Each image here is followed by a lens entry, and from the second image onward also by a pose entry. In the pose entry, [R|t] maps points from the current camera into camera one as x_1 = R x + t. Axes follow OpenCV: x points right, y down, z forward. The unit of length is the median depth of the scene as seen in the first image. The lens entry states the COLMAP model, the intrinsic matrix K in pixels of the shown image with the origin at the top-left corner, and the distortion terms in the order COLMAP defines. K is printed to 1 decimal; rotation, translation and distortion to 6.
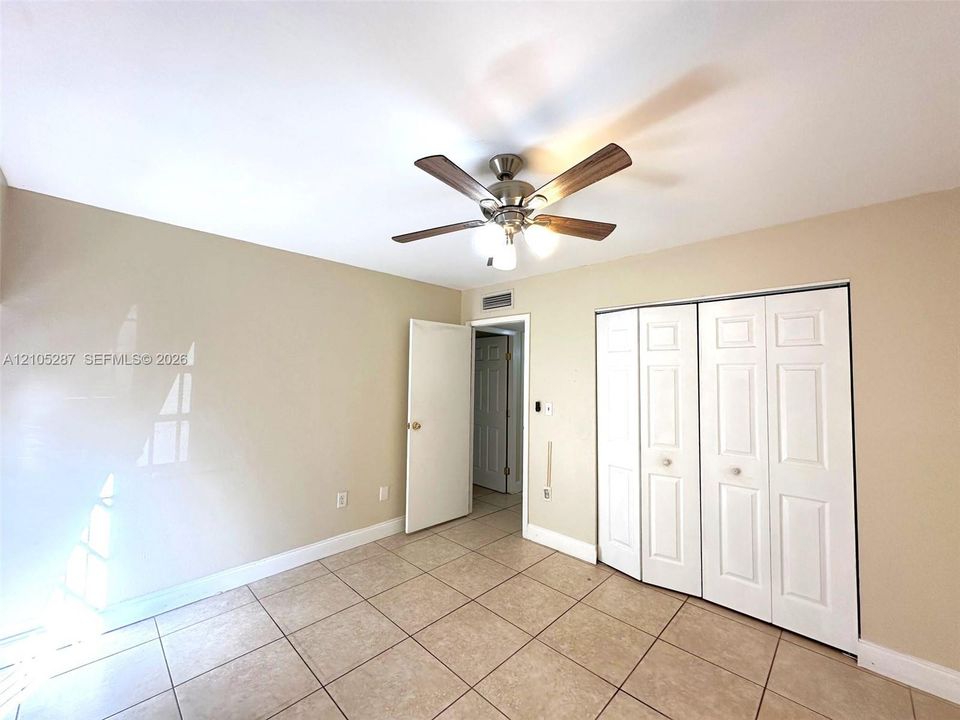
lens RADIAL K [[381.1, 0, 480.0], [0, 381.1, 360.0], [0, 0, 1]] dist [0.000270, 0.000256]
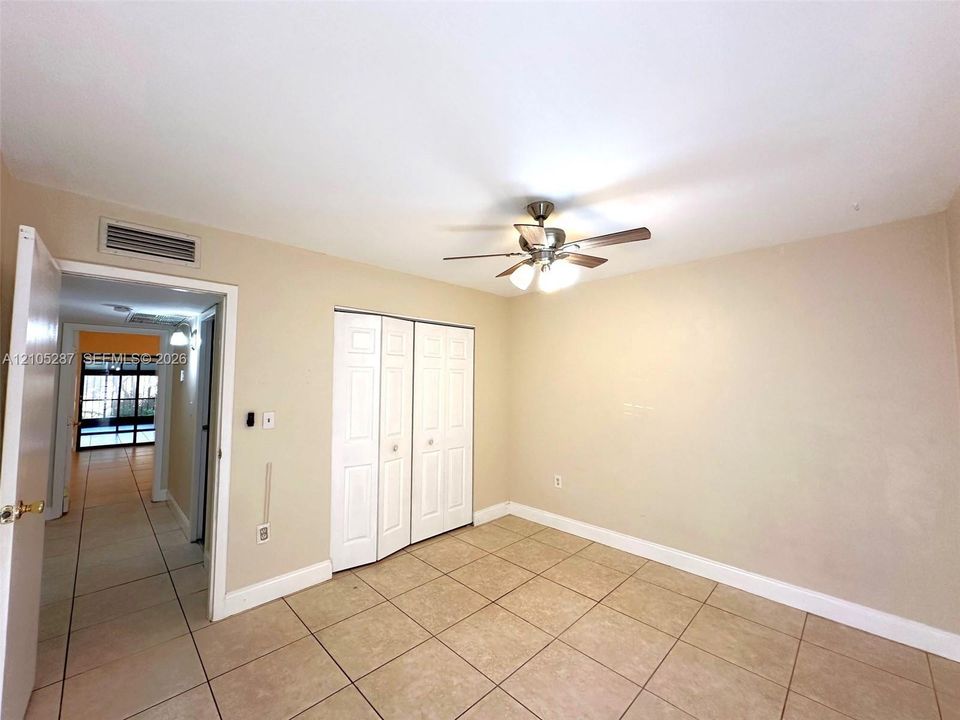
lens RADIAL K [[382.3, 0, 477.2], [0, 382.3, 362.8], [0, 0, 1]] dist [-0.000599, -0.000017]
pose [[0.025061, 0.034770, 0.999081, -0.740676], [-0.042740, 0.998518, -0.033678, 0.029489], [-0.998772, -0.041857, 0.026510, 0.740984]]
